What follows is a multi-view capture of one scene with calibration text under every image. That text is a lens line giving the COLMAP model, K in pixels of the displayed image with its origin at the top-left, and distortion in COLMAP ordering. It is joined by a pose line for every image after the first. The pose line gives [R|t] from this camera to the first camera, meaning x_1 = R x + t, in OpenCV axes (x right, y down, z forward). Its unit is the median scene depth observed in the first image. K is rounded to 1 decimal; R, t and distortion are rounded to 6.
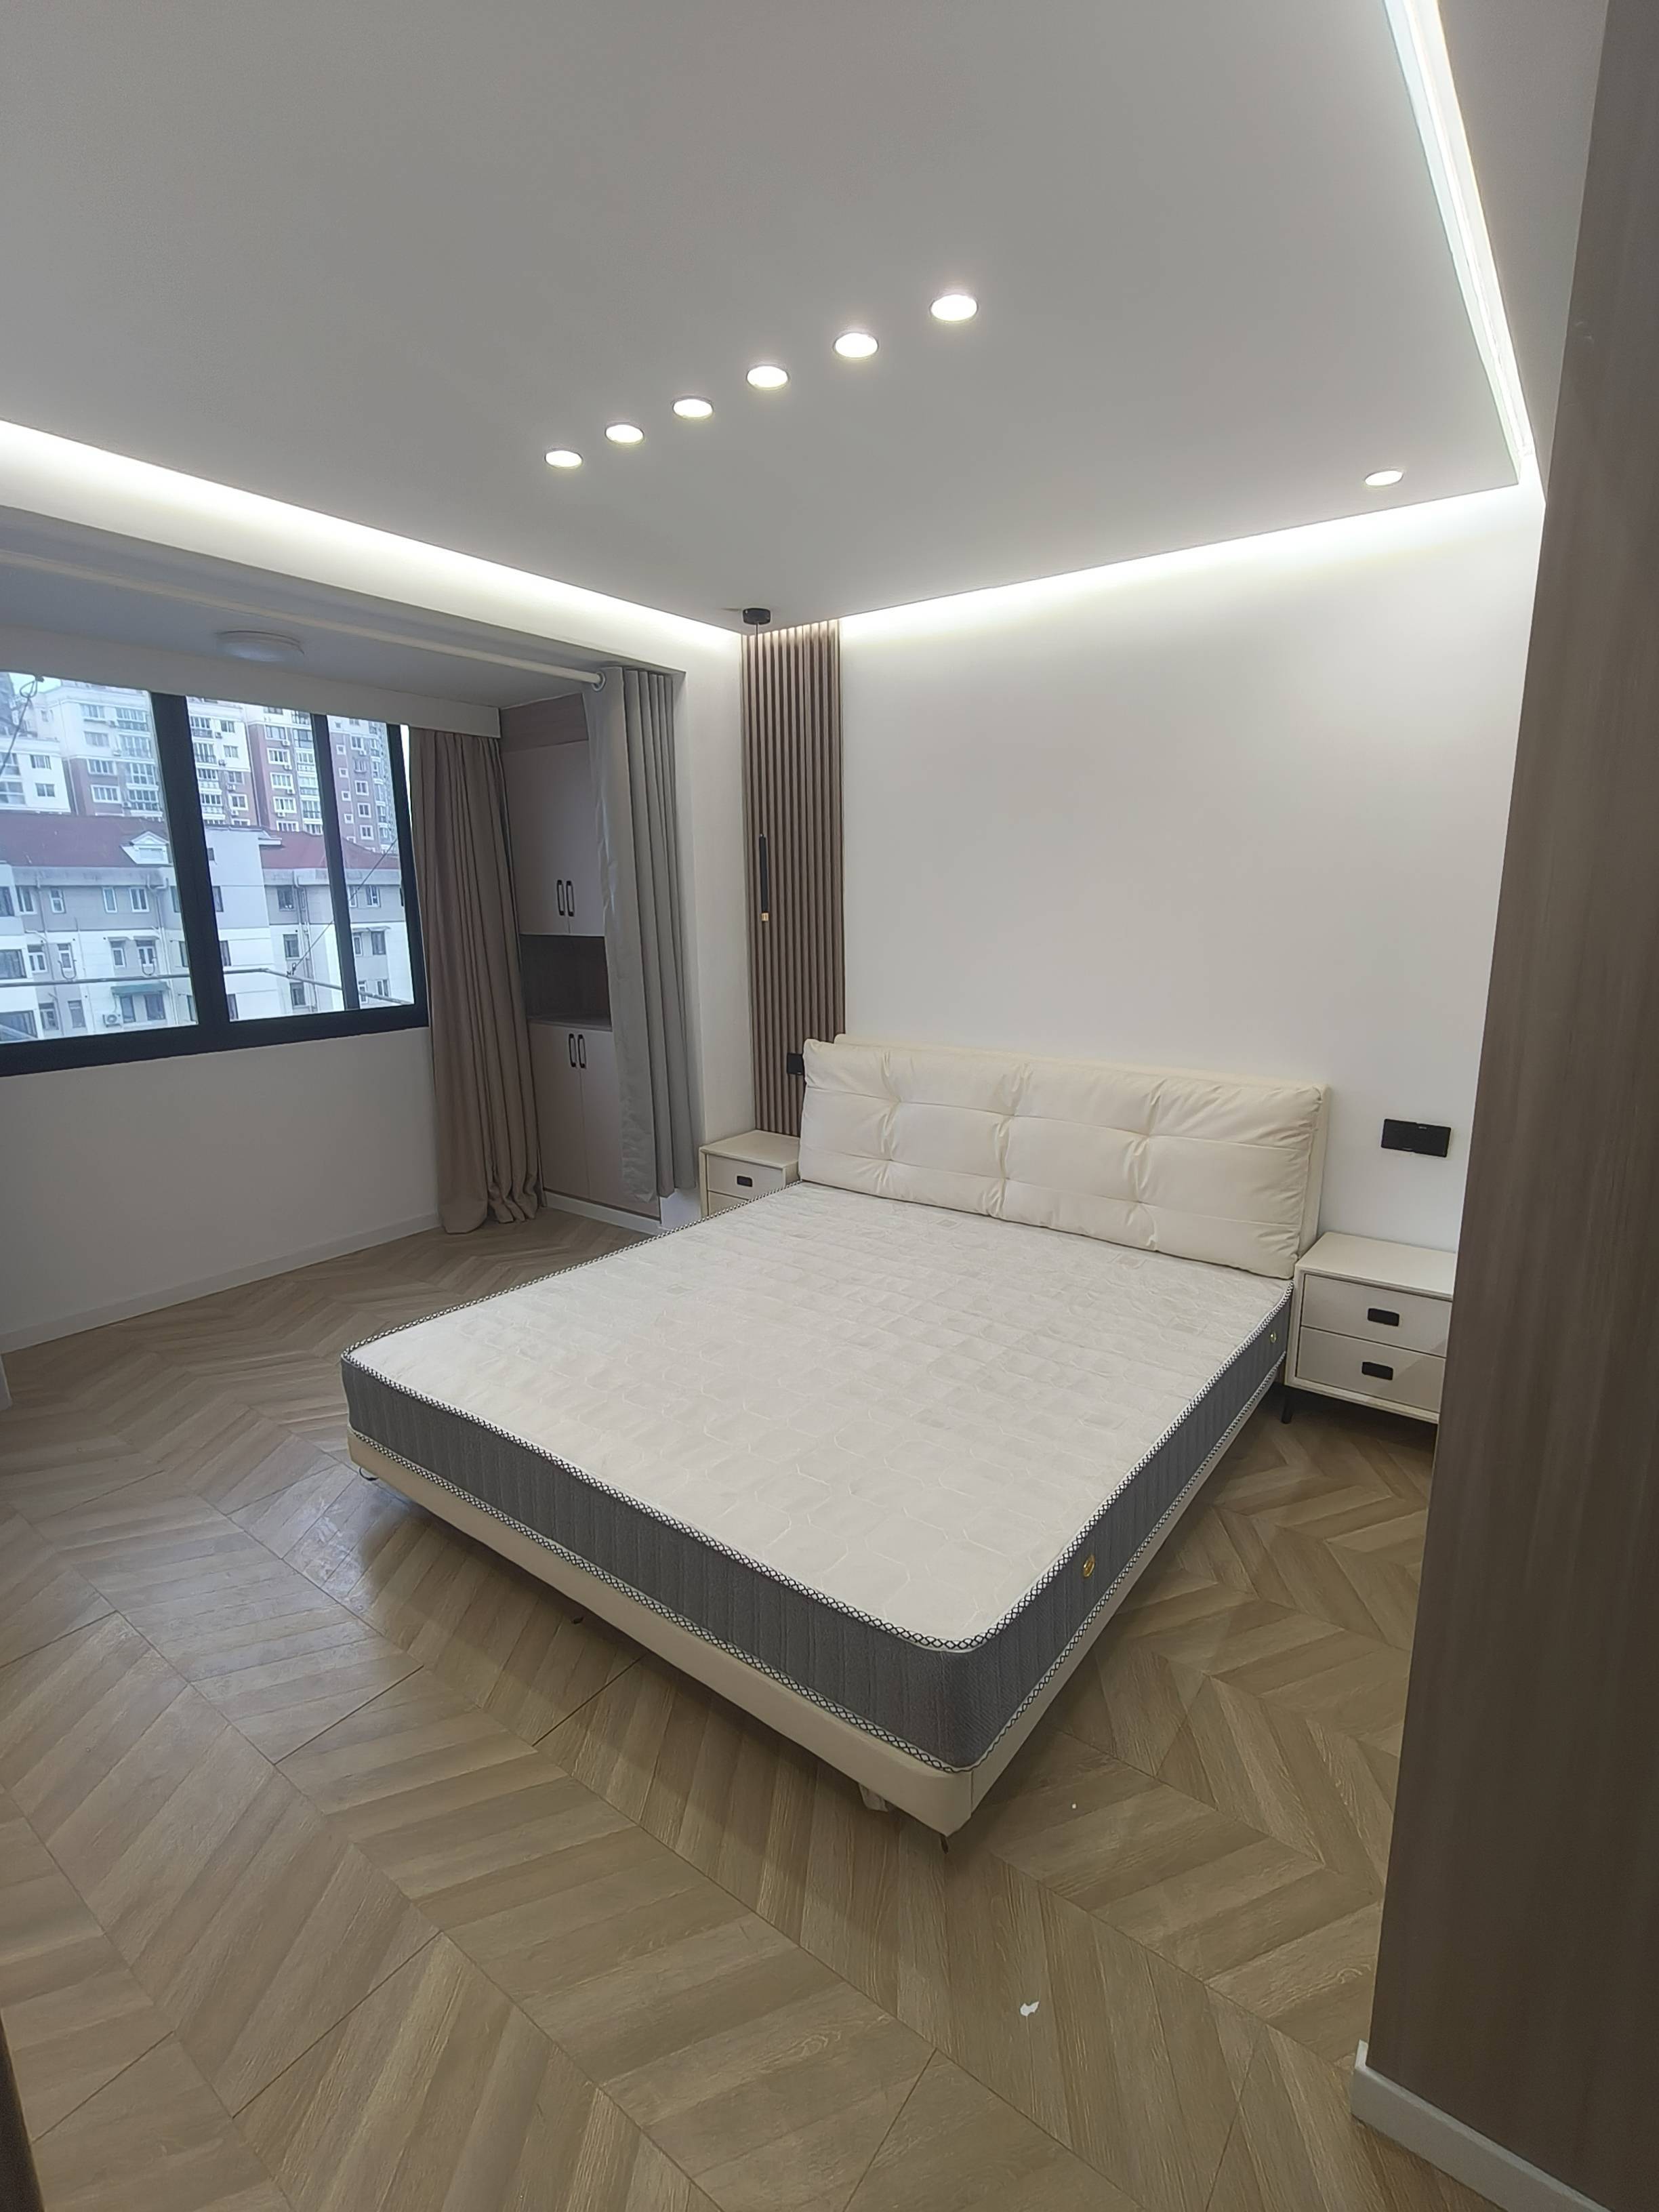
lens RADIAL K [[1031.4, 0, 829.5], [0, 1031.4, 1106.0], [0, 0, 1]] dist [0.000333, 0.000562]
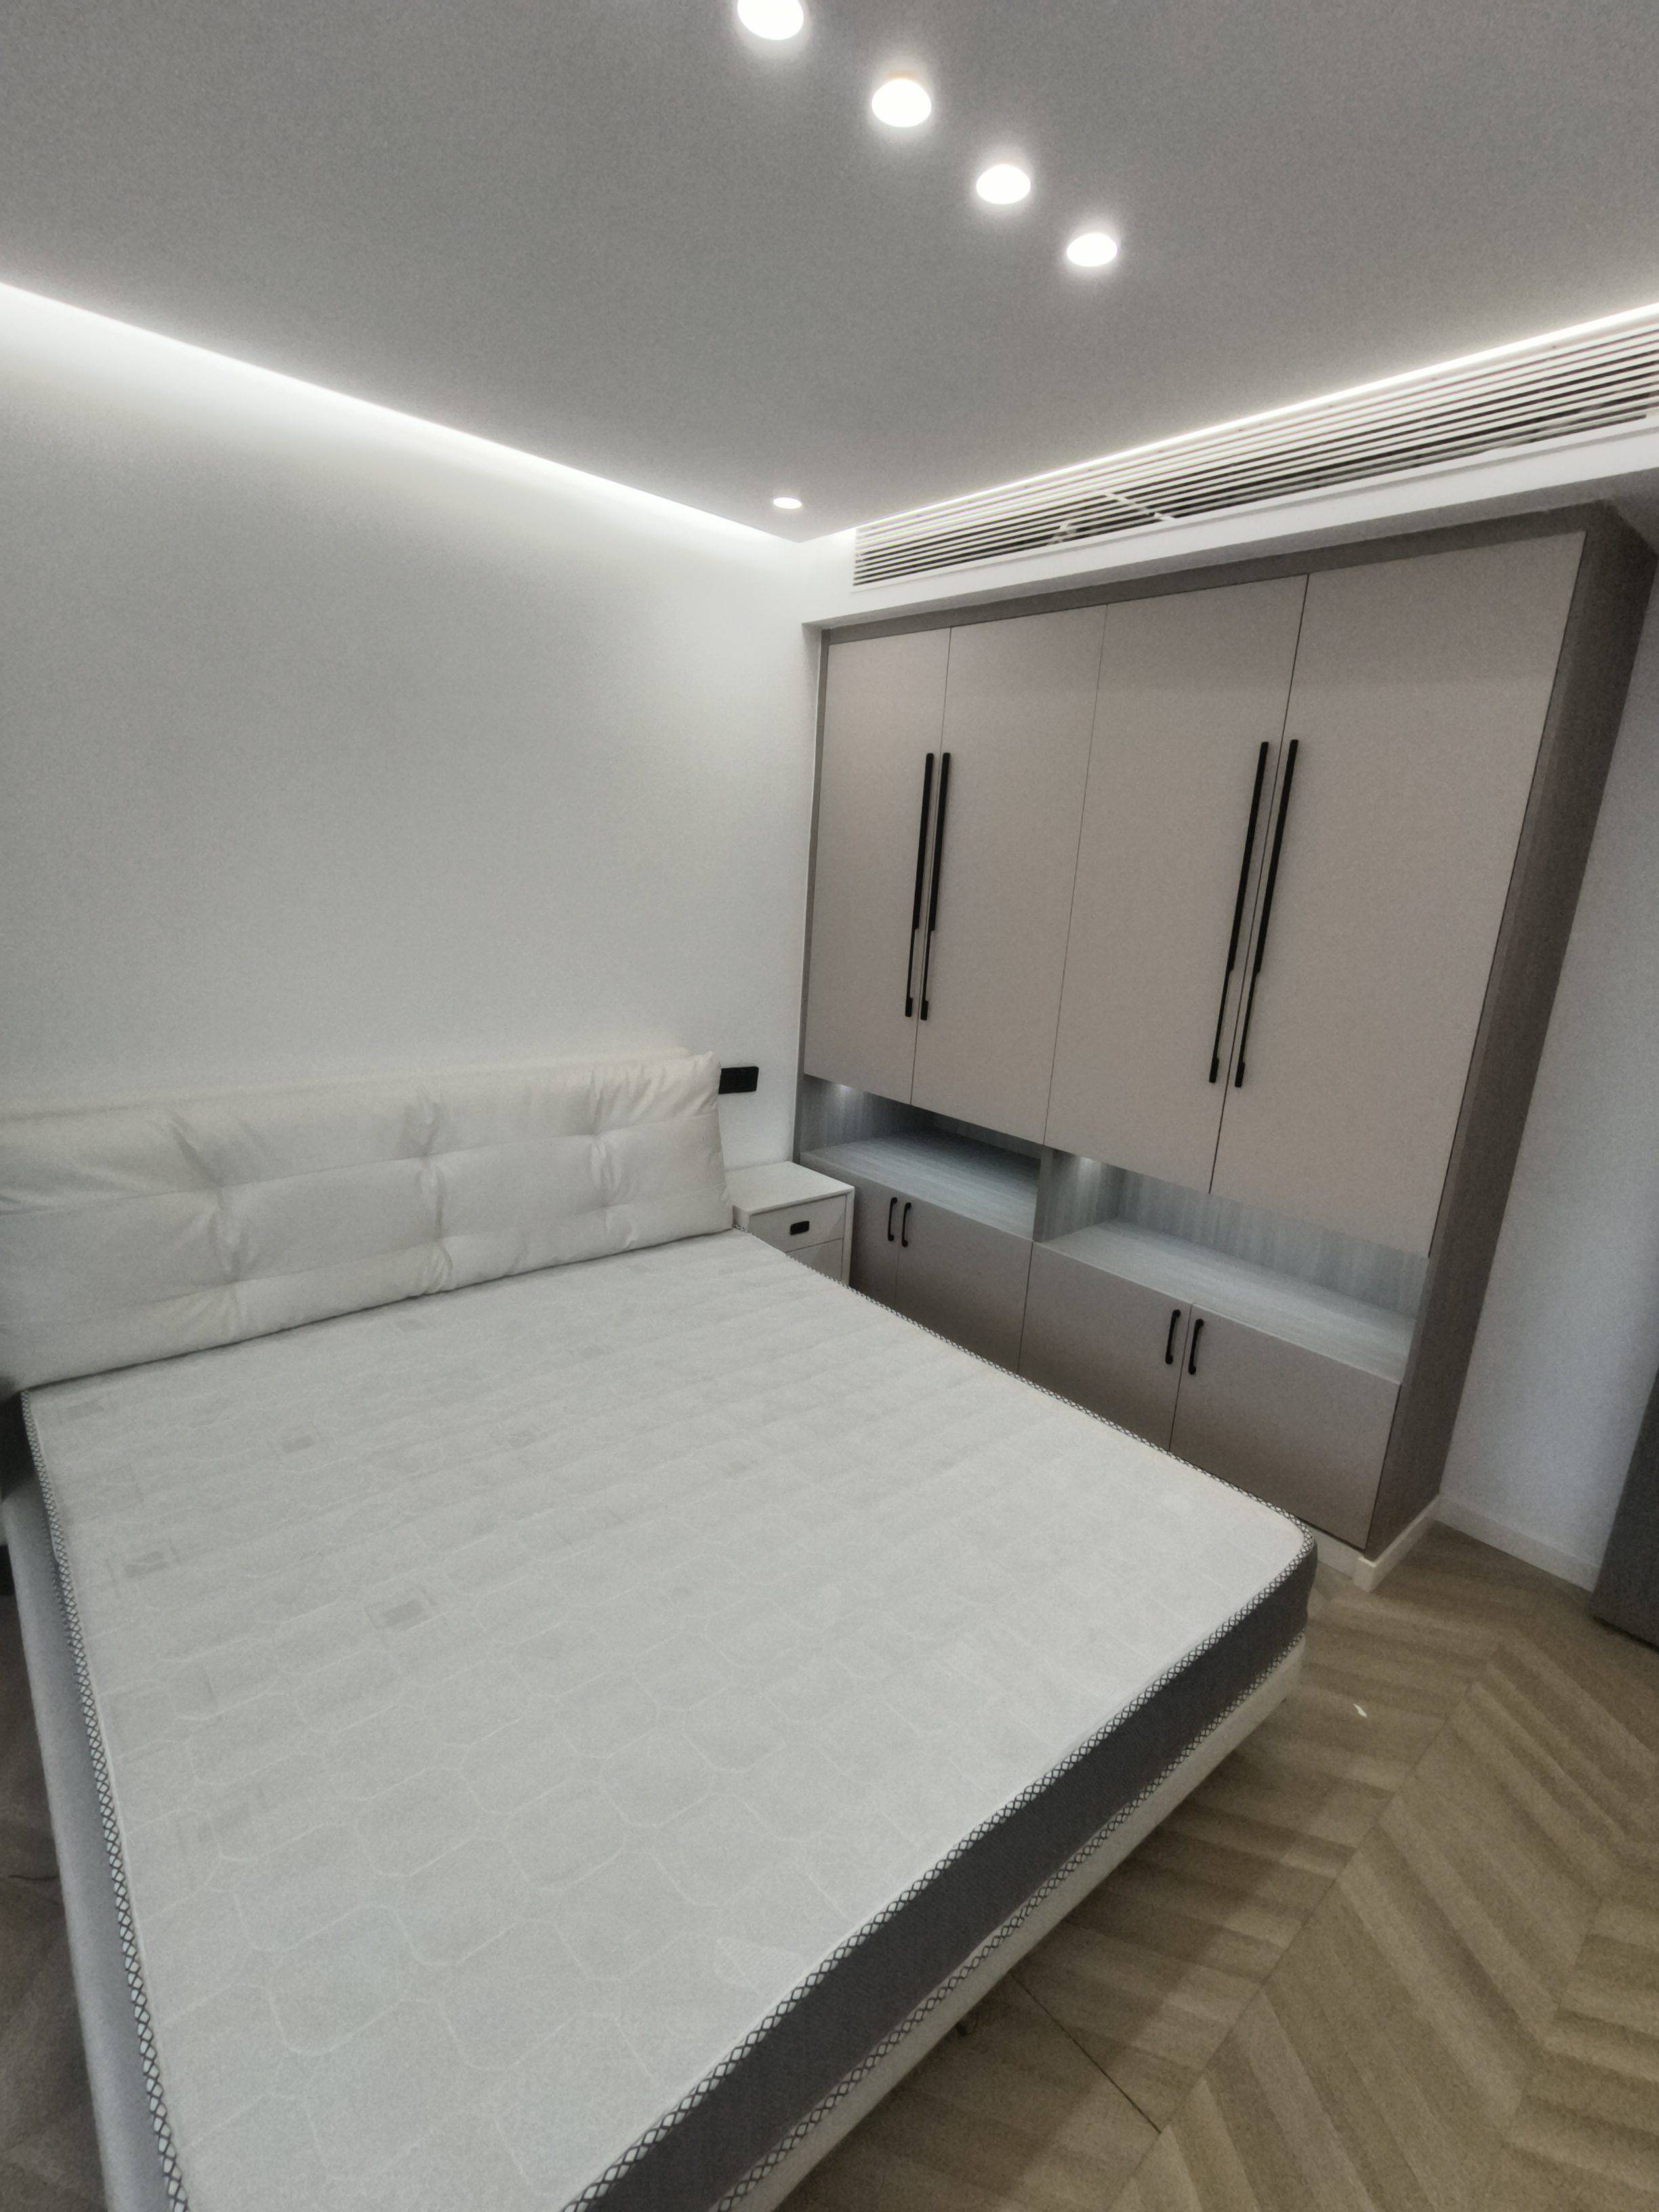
lens RADIAL K [[1031.4, 0, 829.5], [0, 1031.4, 1106.0], [0, 0, 1]] dist [0.000333, 0.000562]
pose [[0.198229, -0.207264, 0.957991, -0.530239], [0.136262, 0.973723, 0.182472, -0.136684], [-0.970638, 0.094366, 0.221263, 0.612902]]
